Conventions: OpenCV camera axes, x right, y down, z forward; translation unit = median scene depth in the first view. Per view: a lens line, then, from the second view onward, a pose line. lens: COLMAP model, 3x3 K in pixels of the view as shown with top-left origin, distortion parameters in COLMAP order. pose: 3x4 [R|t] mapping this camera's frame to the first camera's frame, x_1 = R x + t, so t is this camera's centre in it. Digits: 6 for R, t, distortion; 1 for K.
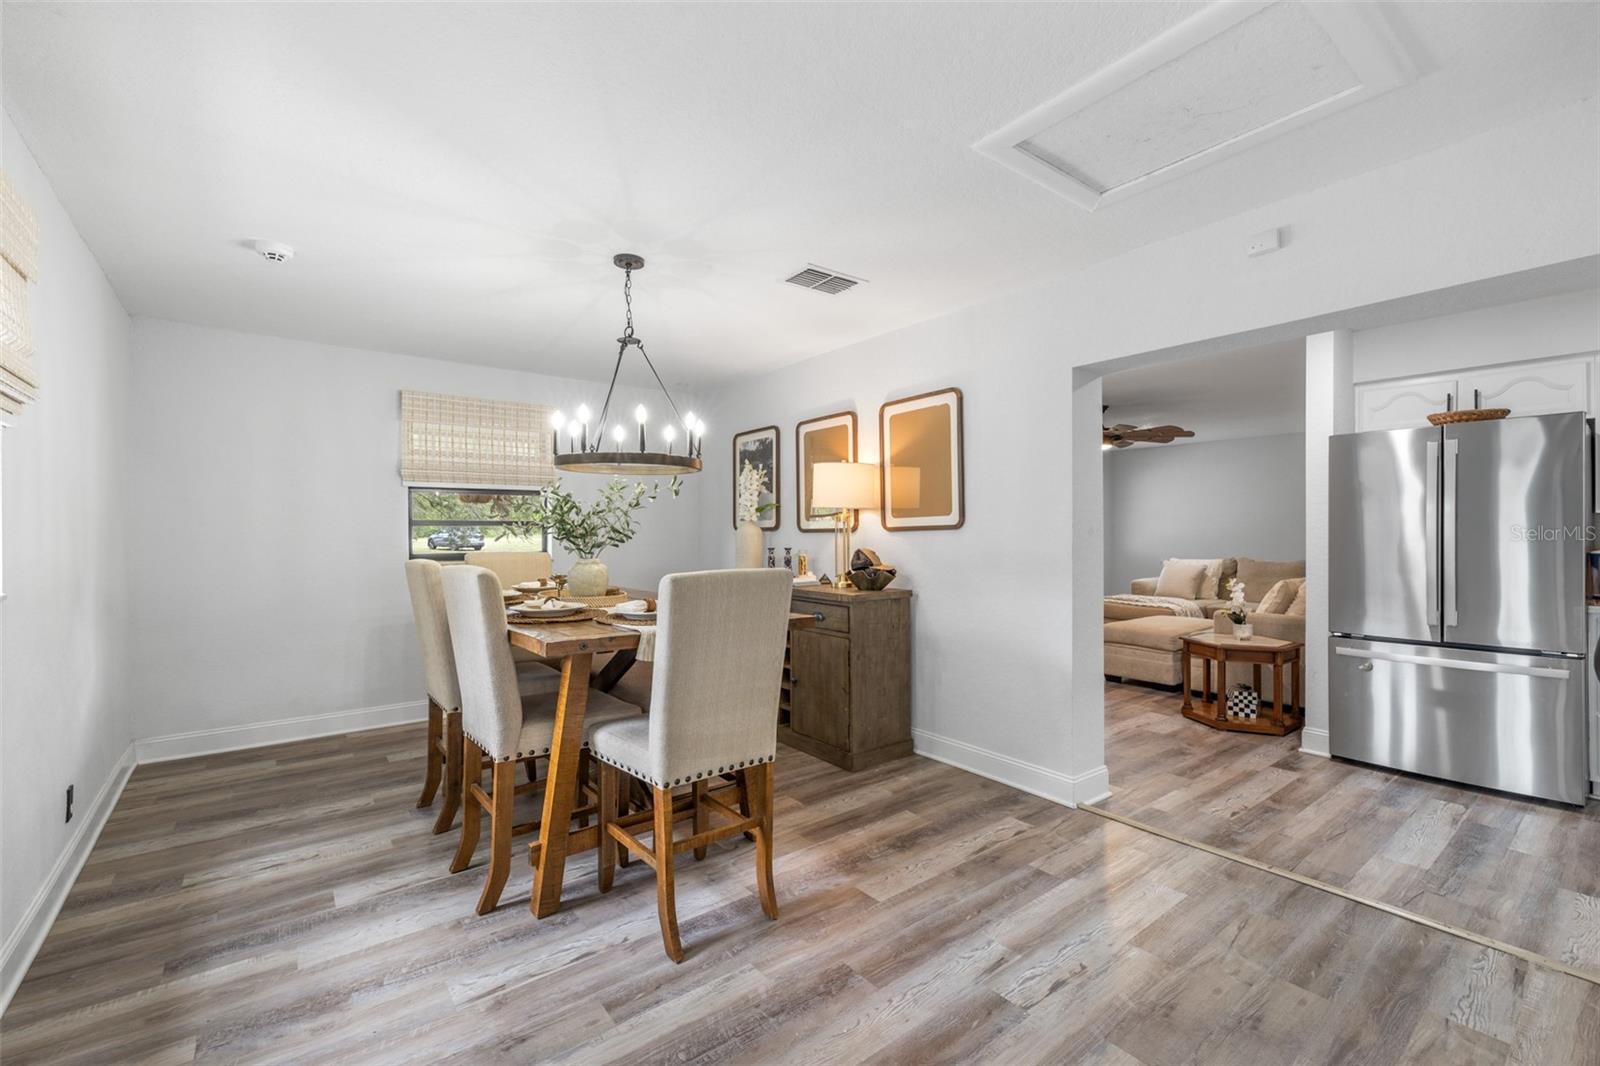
lens RADIAL K [[677.4, 0, 797.3], [0, 677.4, 532.6], [0, 0, 1]] dist [0.001159, -0.000826]
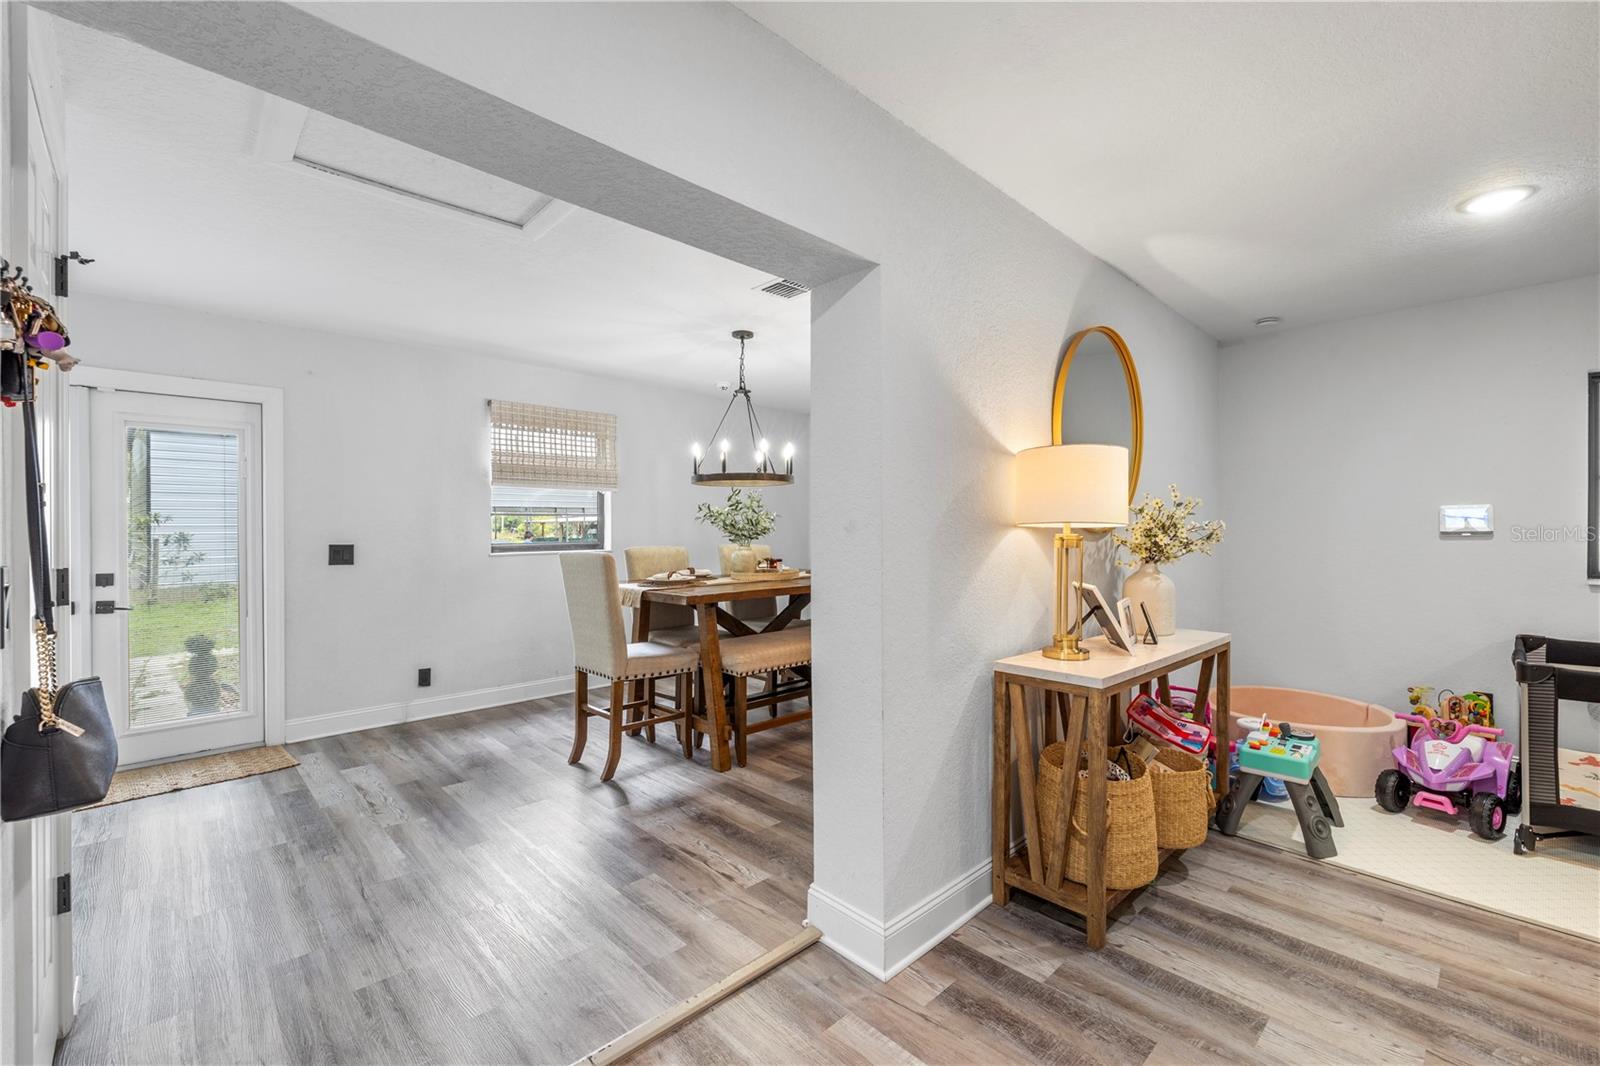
lens RADIAL K [[677.4, 0, 798.4], [0, 677.4, 530.5], [0, 0, 1]] dist [0.001159, -0.000826]
pose [[0.099283, 0.007855, -0.995028, 1.207317], [0.004170, 0.999957, 0.008310, -0.008403], [0.995050, -0.004975, 0.099246, 1.013529]]
